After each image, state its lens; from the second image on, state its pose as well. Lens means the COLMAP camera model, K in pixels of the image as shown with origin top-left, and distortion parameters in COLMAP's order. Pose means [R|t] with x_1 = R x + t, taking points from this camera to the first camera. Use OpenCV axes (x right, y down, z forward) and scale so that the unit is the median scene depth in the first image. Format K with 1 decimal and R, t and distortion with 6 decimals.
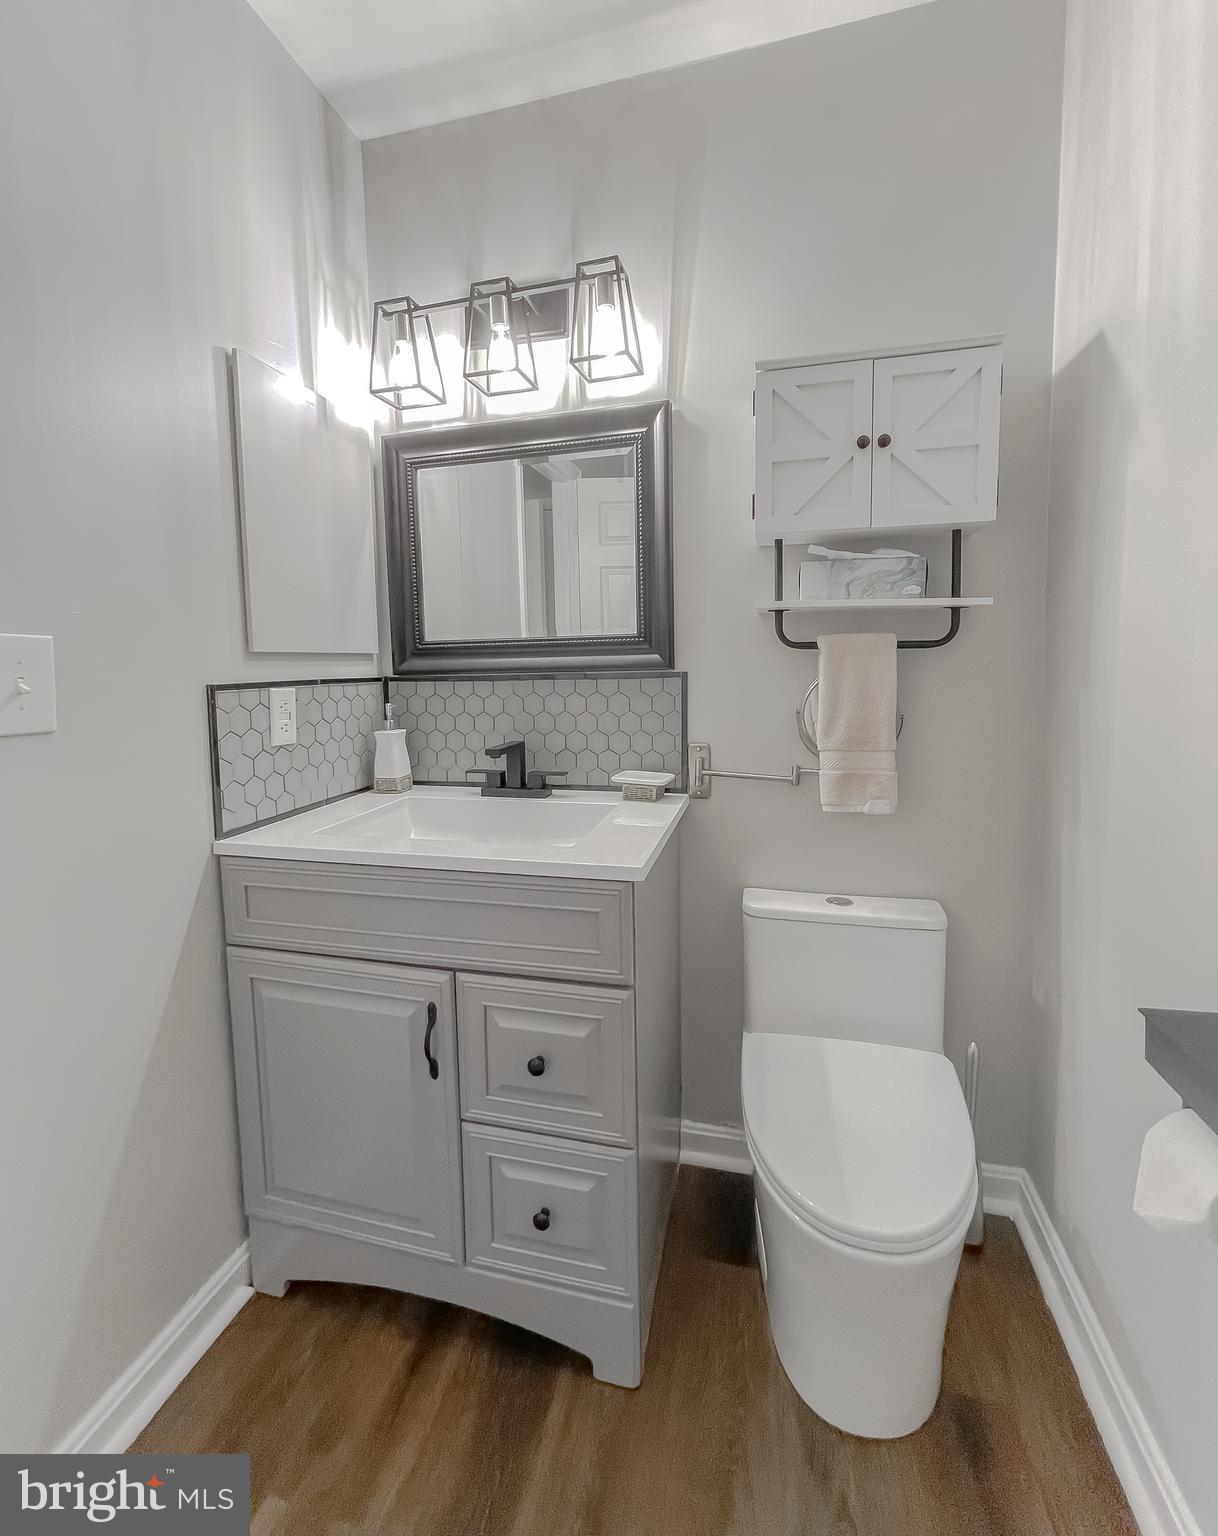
lens RADIAL K [[662.7, 0, 610.1], [0, 662.7, 721.9], [0, 0, 1]] dist [-0.001040, -0.000273]
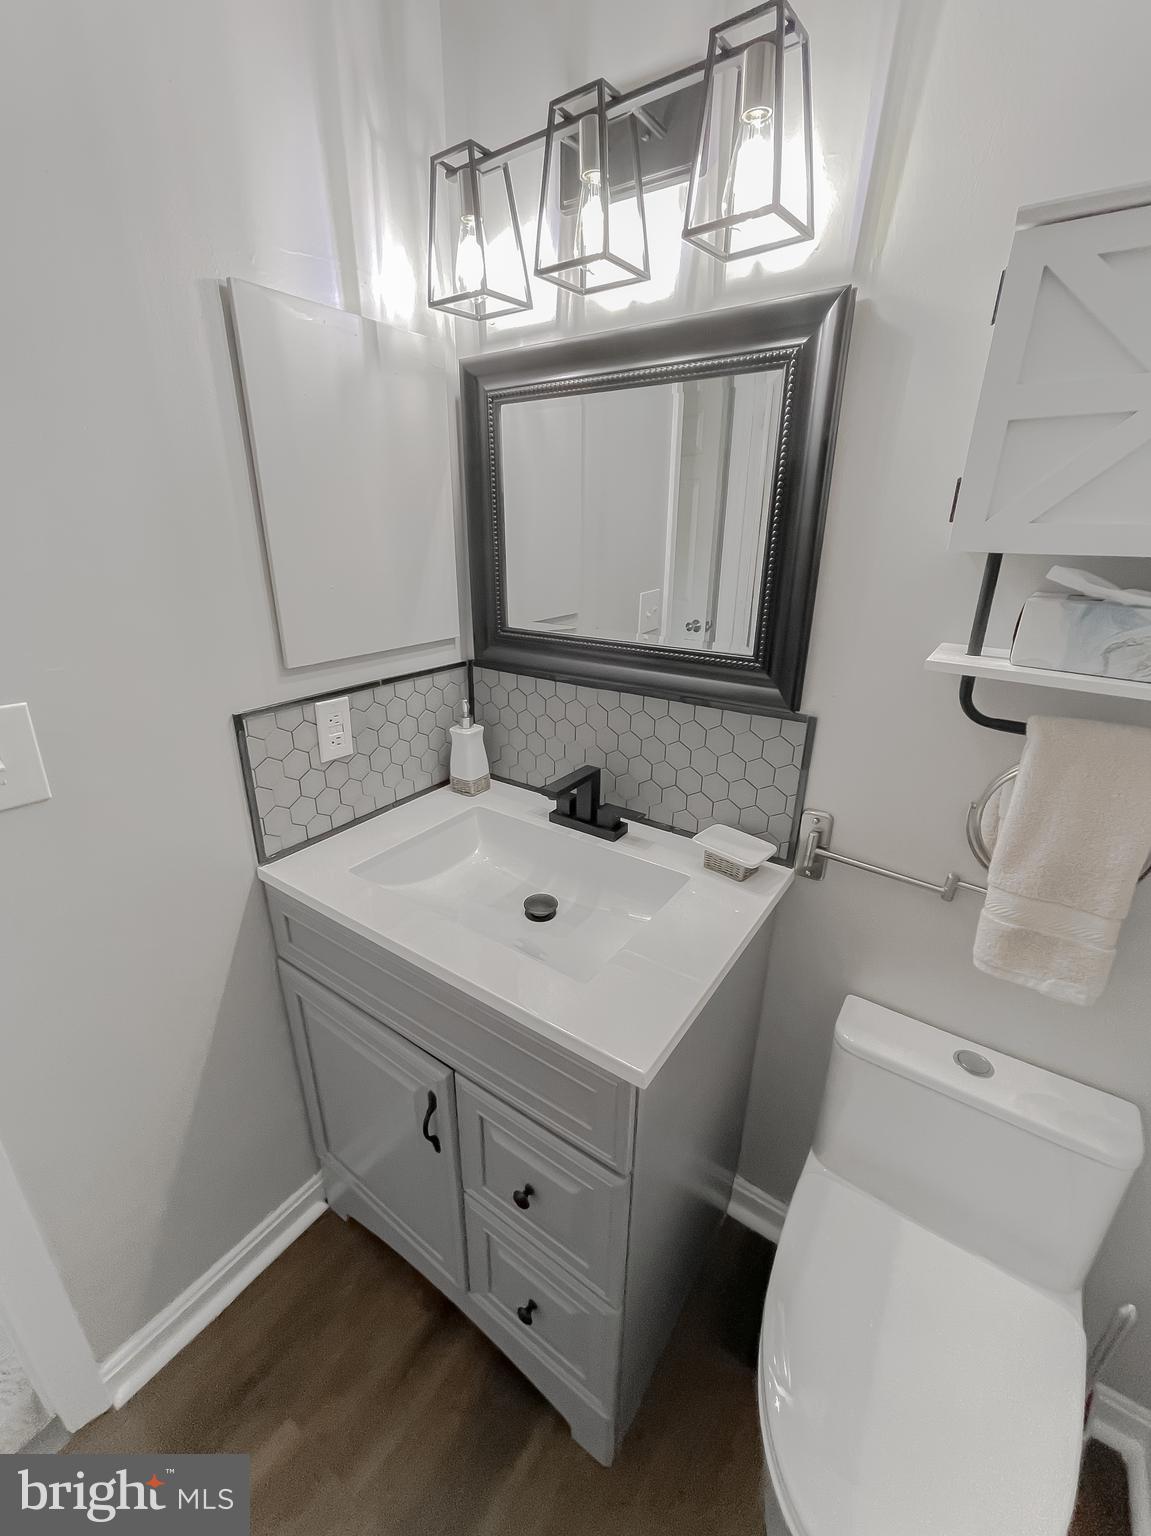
lens RADIAL K [[635.0, 0, 575.5], [0, 635.0, 768.0], [0, 0, 1]] dist [0.000483, 0.000468]
pose [[0.934969, 0.153973, -0.319570, 0.103593], [-0.060120, 0.956634, 0.285022, -0.210141], [0.349597, -0.247274, 0.903680, 0.278048]]
